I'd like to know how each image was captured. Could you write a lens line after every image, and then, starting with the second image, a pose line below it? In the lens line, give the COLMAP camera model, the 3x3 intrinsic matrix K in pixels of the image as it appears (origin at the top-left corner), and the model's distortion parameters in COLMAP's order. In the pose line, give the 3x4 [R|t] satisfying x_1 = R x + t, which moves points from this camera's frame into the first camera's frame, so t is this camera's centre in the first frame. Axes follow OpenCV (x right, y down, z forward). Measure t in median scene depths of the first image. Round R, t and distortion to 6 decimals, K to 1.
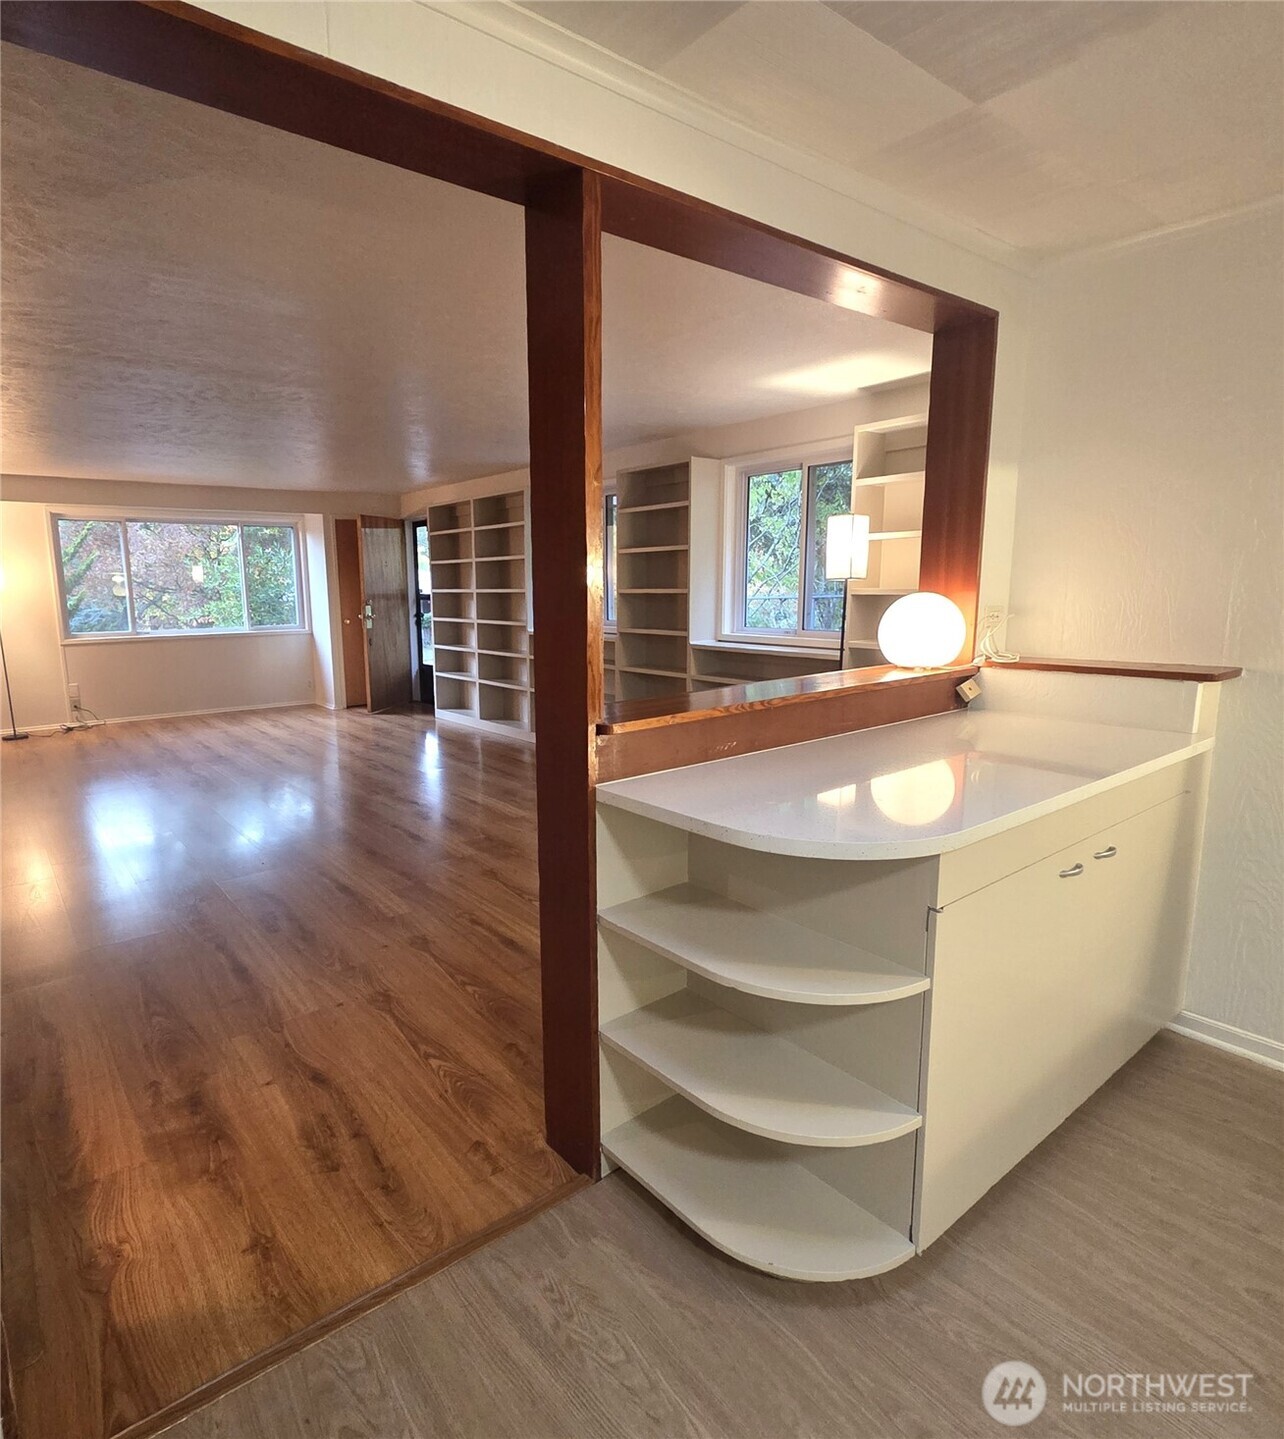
lens RADIAL K [[826.0, 0, 638.1], [0, 826.0, 722.2], [0, 0, 1]] dist [0.005975, -0.002101]
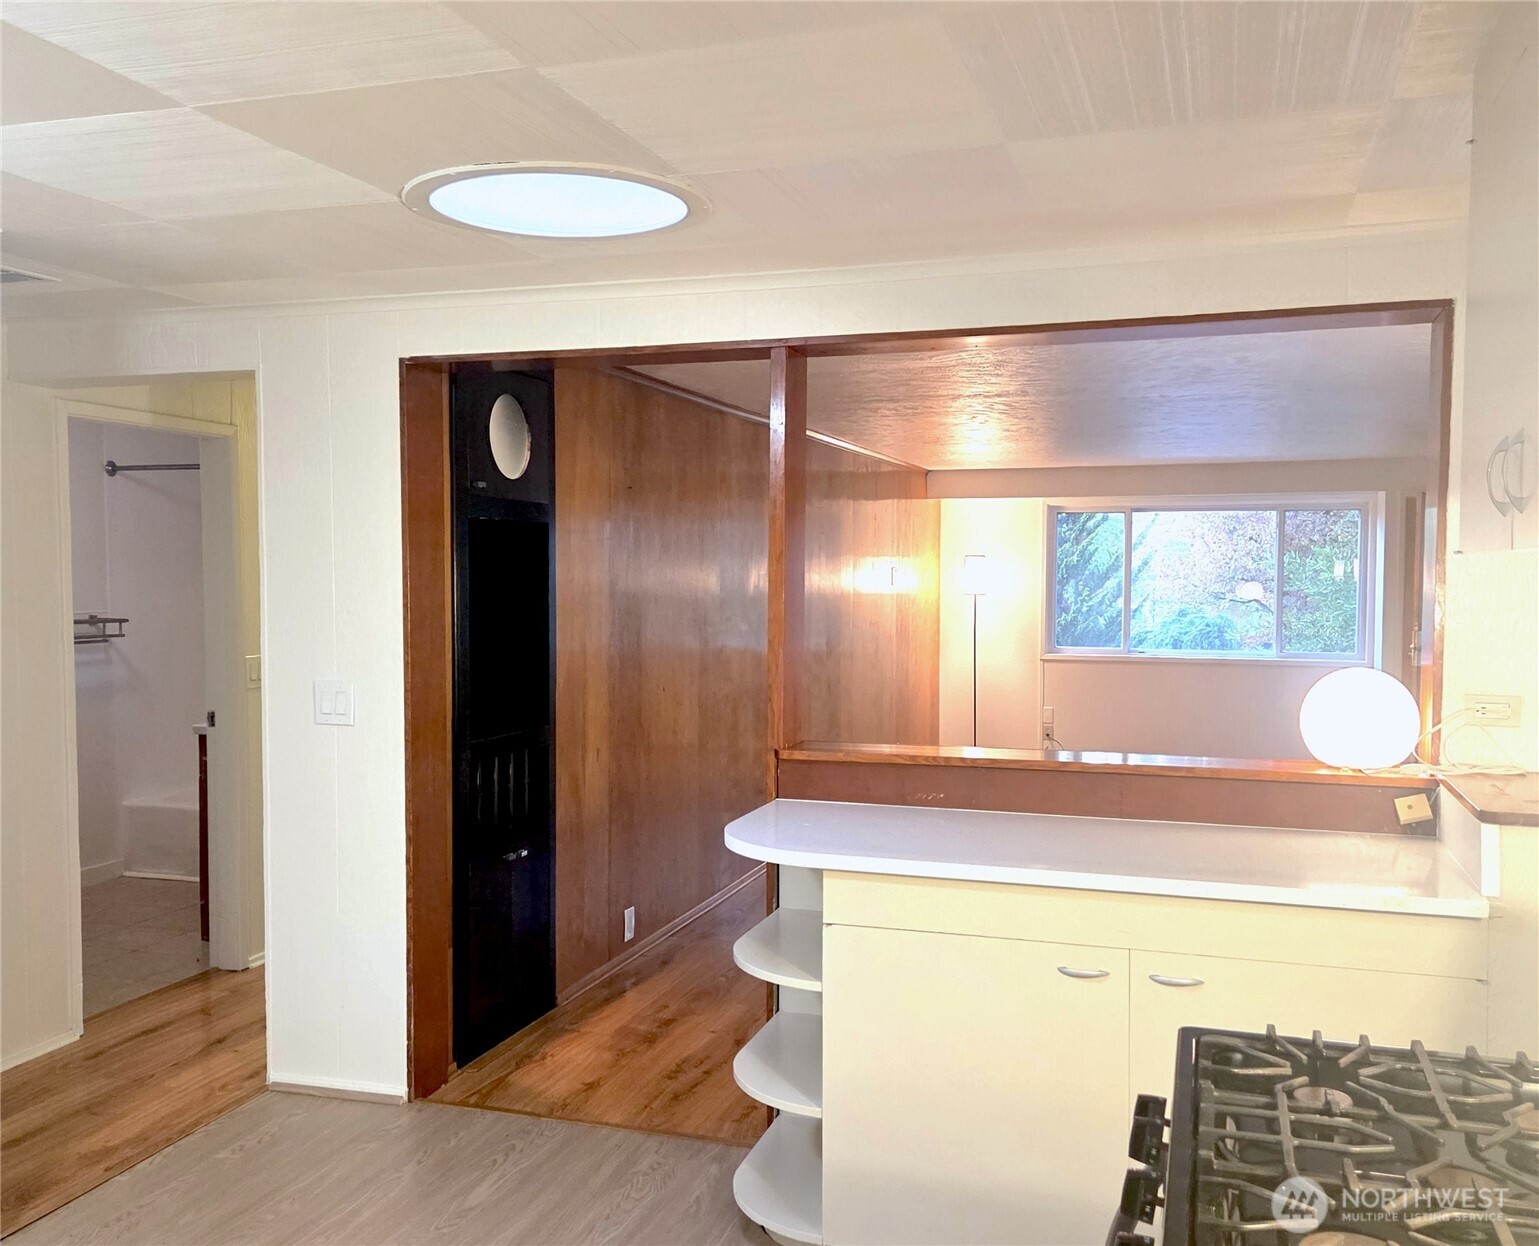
lens RADIAL K [[1453.7, 0, 769.6], [0, 1453.7, 623.3], [0, 0, 1]] dist [0.005931, 0.000000]
pose [[0.561166, 0.048849, -0.826261, 1.536785], [-0.155579, 0.986689, -0.047330, -0.070039], [0.812950, 0.155109, 0.561296, -0.243078]]
